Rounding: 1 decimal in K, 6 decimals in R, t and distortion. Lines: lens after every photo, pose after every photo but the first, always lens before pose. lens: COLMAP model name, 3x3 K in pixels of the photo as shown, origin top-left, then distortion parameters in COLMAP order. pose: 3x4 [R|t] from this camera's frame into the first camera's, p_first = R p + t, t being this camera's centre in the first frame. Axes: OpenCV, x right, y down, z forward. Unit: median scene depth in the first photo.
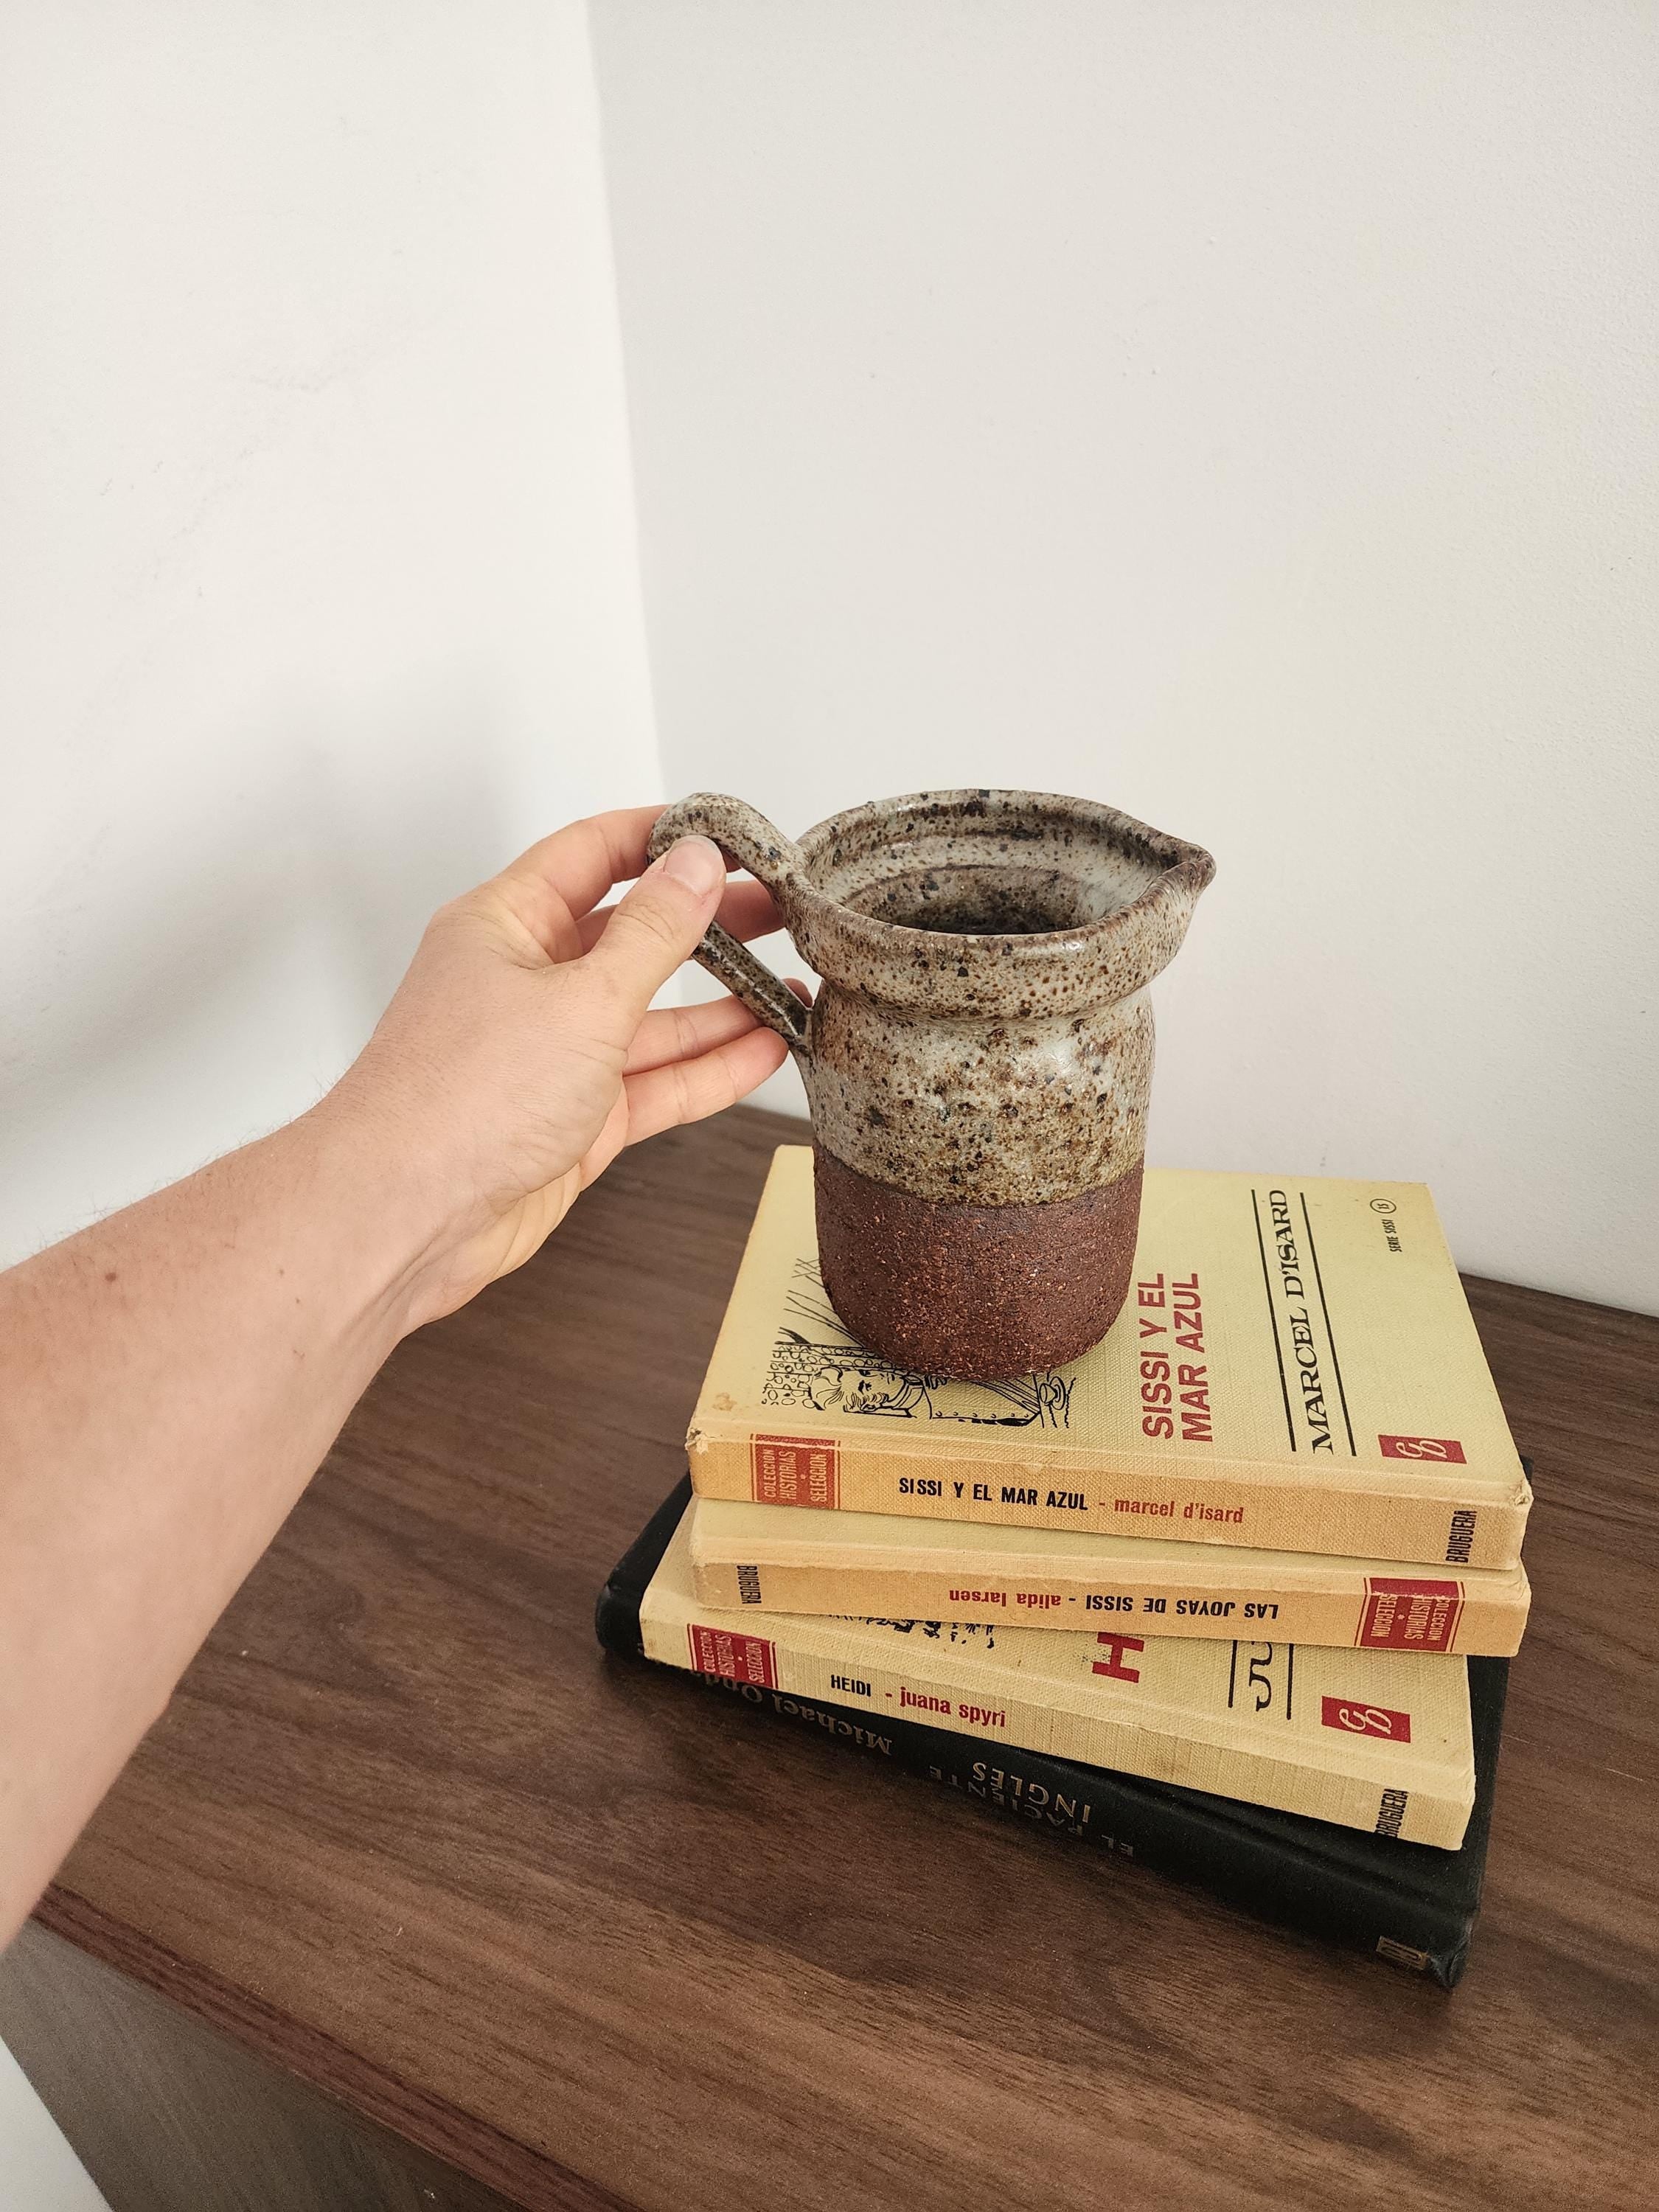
lens RADIAL K [[1614.0, 0, 829.5], [0, 1614.0, 1106.0], [0, 0, 1]] dist [0.034045, -0.001709]
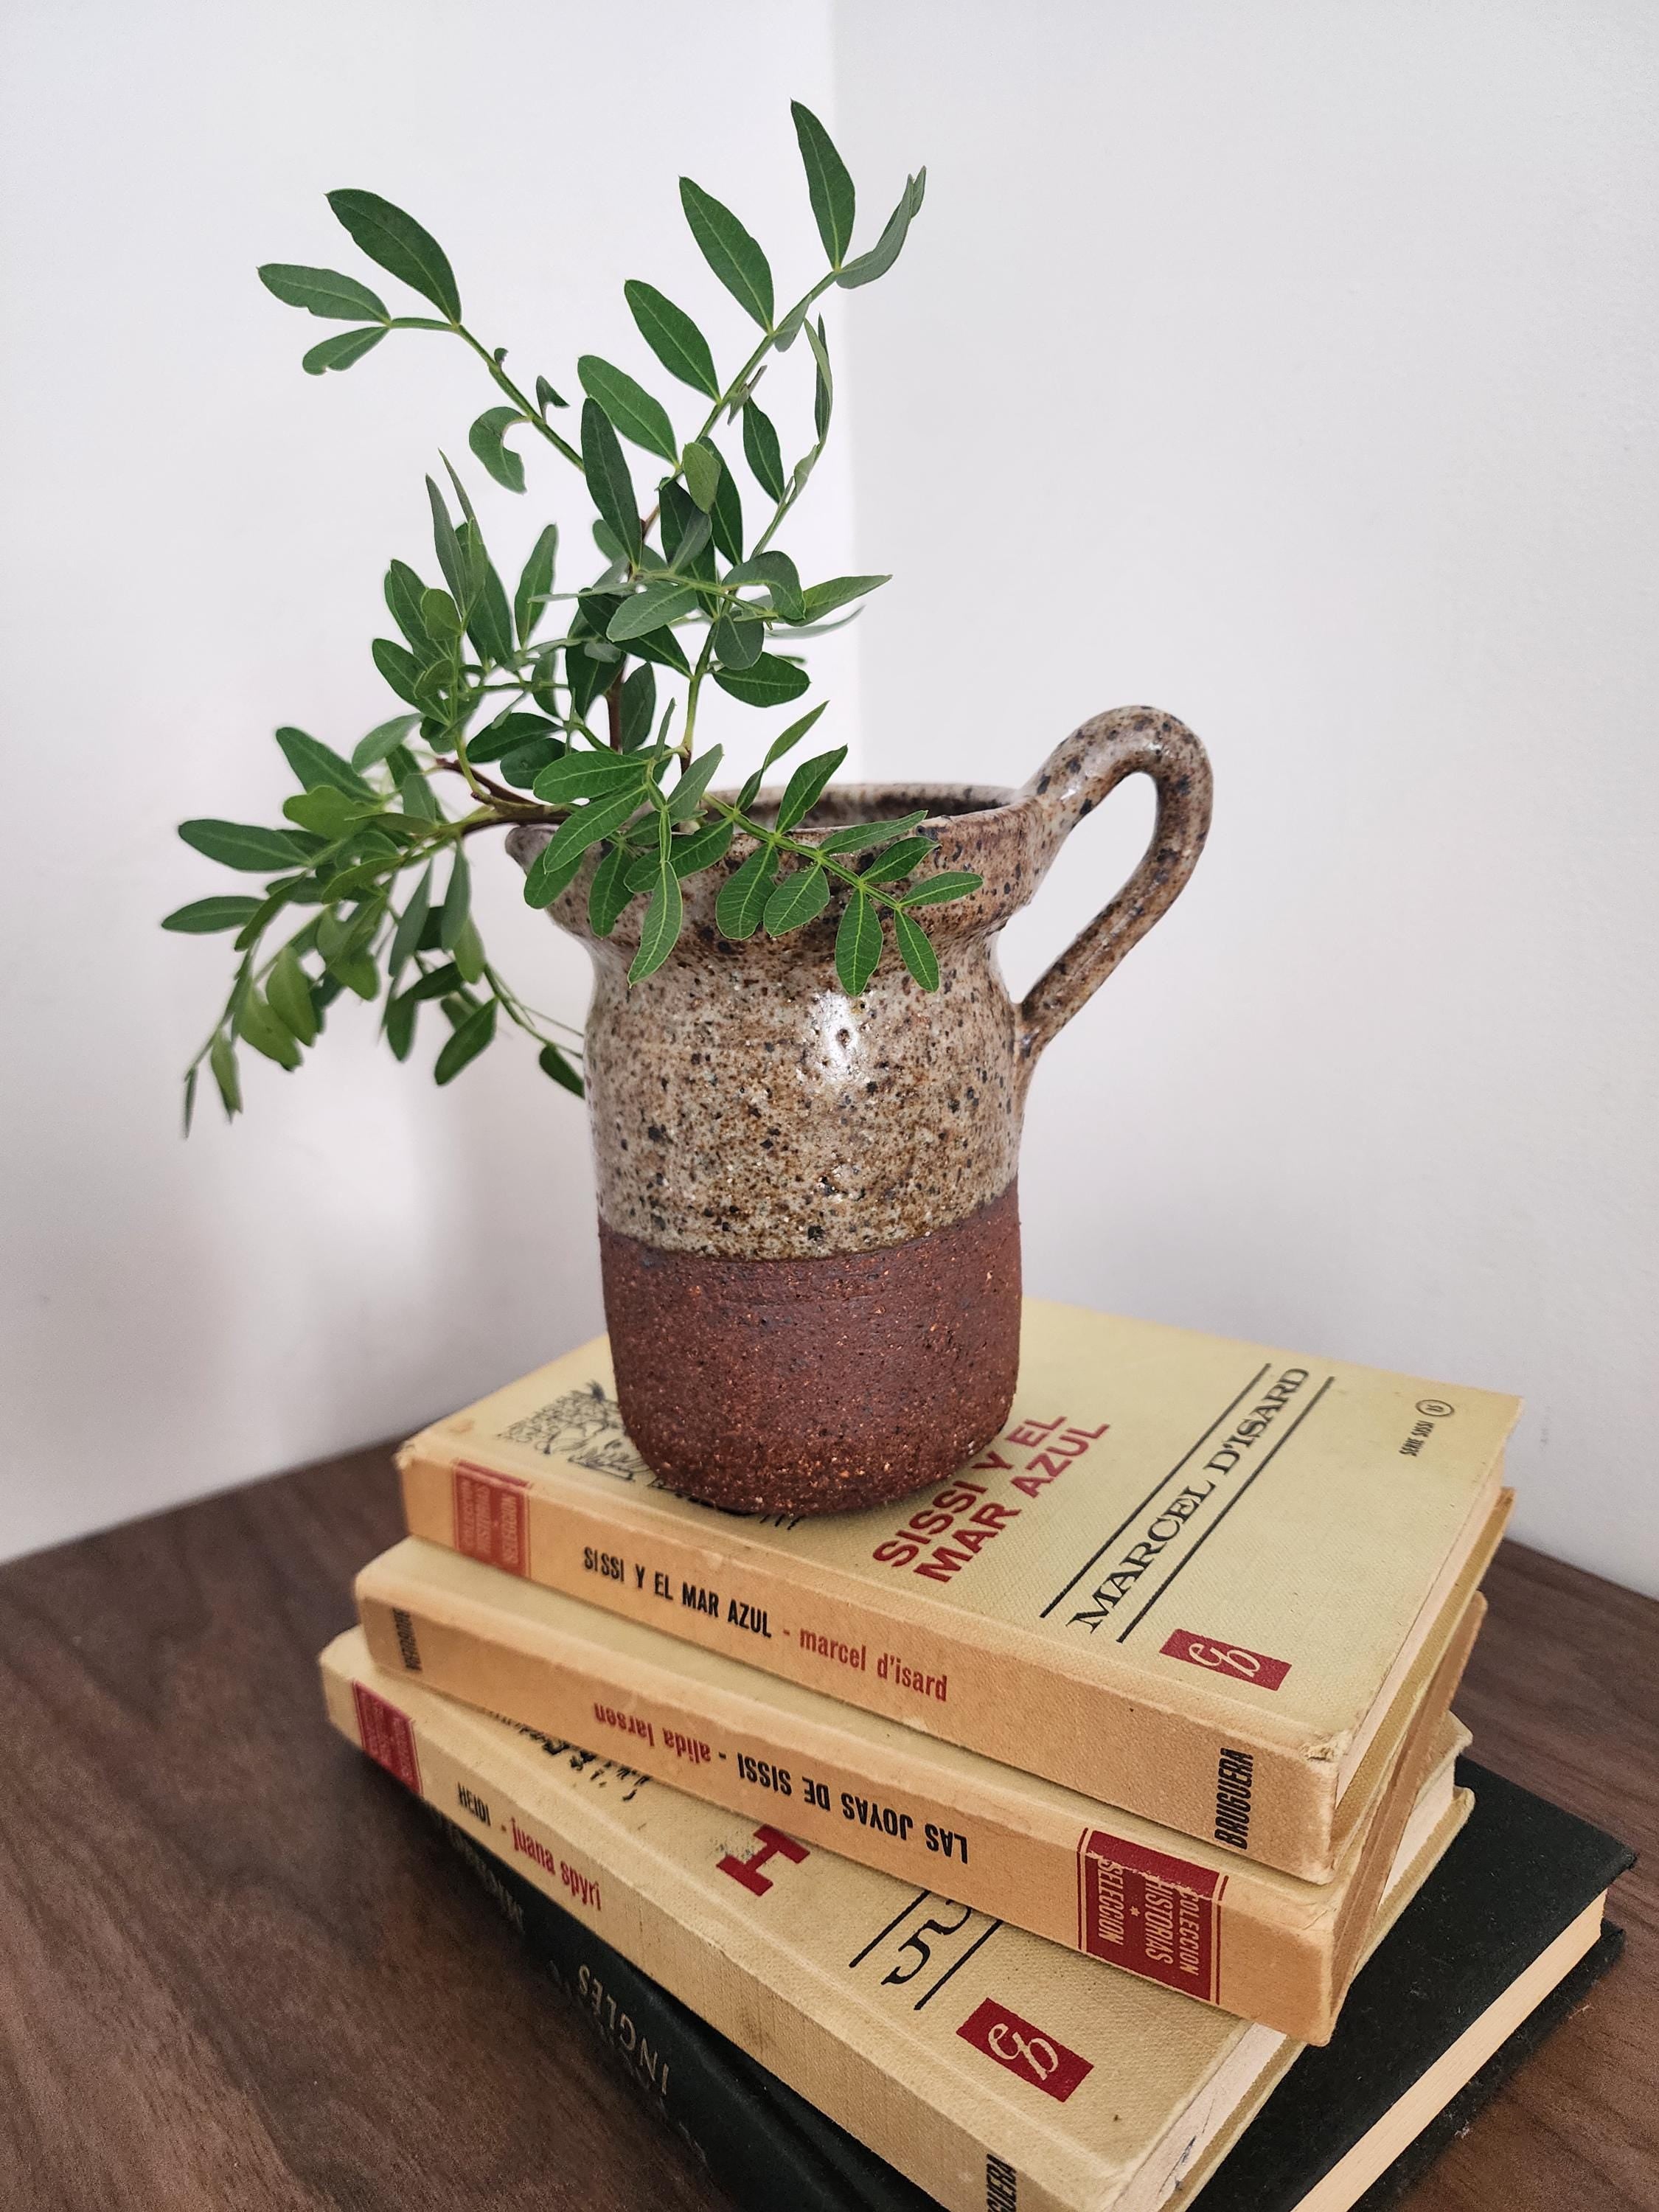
lens RADIAL K [[1614.0, 0, 829.5], [0, 1614.0, 1106.0], [0, 0, 1]] dist [0.034045, -0.001709]
pose [[0.884861, 0.085237, -0.457991, 0.503487], [-0.203598, 0.955015, -0.215623, 0.171541], [0.419010, 0.284043, 0.862410, 0.302035]]
